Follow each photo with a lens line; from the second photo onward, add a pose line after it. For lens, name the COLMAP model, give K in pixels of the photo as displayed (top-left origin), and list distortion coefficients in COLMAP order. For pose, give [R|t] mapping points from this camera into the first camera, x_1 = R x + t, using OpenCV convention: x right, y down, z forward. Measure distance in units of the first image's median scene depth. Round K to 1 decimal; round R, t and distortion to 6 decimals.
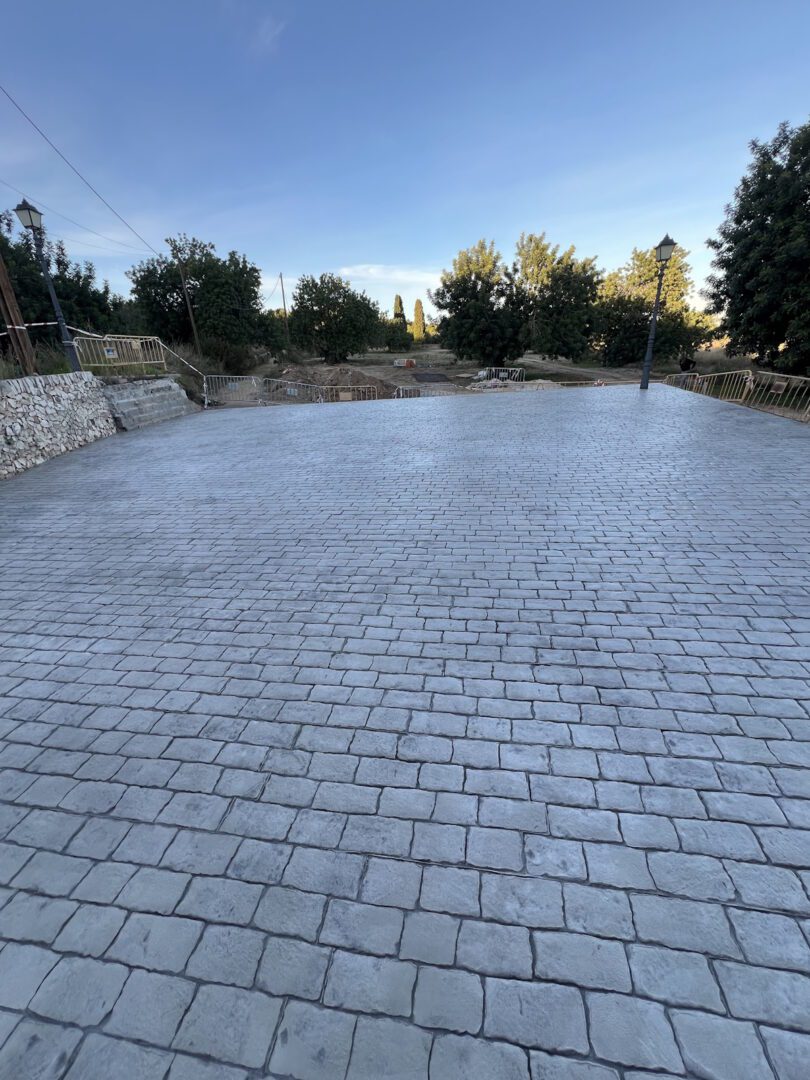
lens RADIAL K [[440.5, 0, 409.5], [0, 440.5, 539.1], [0, 0, 1]] dist [-0.000893, 0.000105]
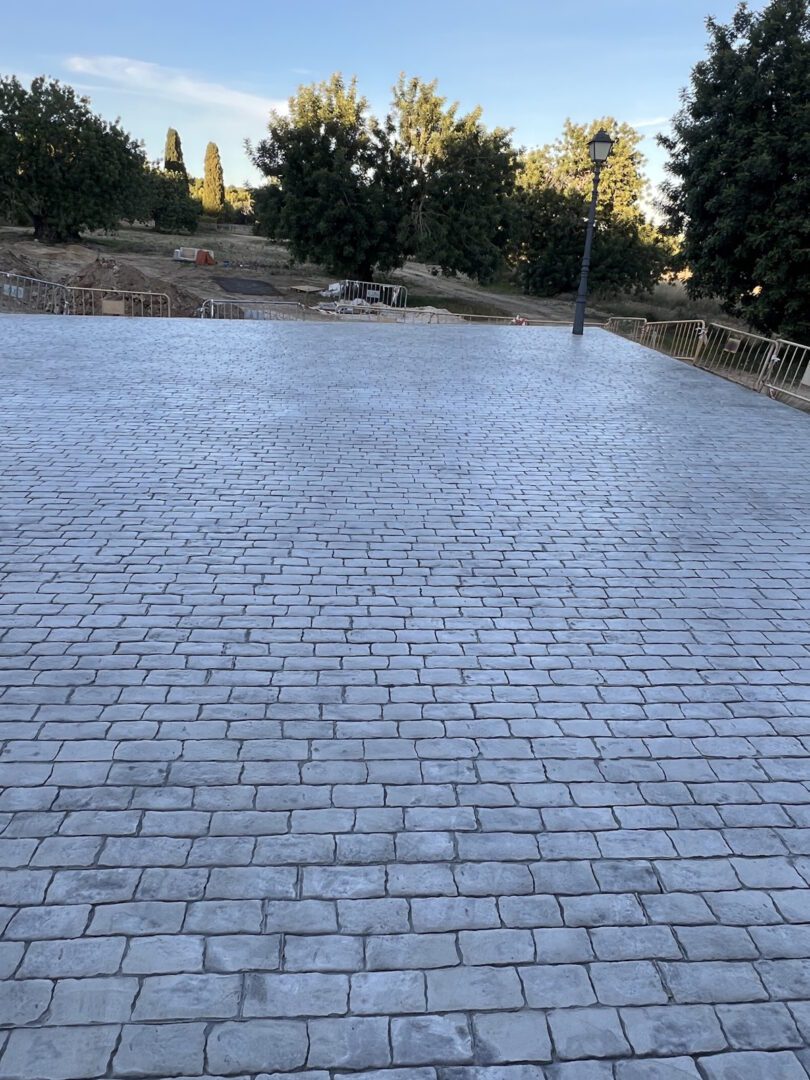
lens RADIAL K [[838.8, 0, 405.0], [0, 838.8, 540.0], [0, 0, 1]] dist [0.002970, -0.004823]
pose [[0.964609, 0.012528, 0.263388, -0.185193], [0.003334, 0.998211, -0.059690, 0.149990], [-0.263664, 0.058455, 0.962842, -0.449432]]
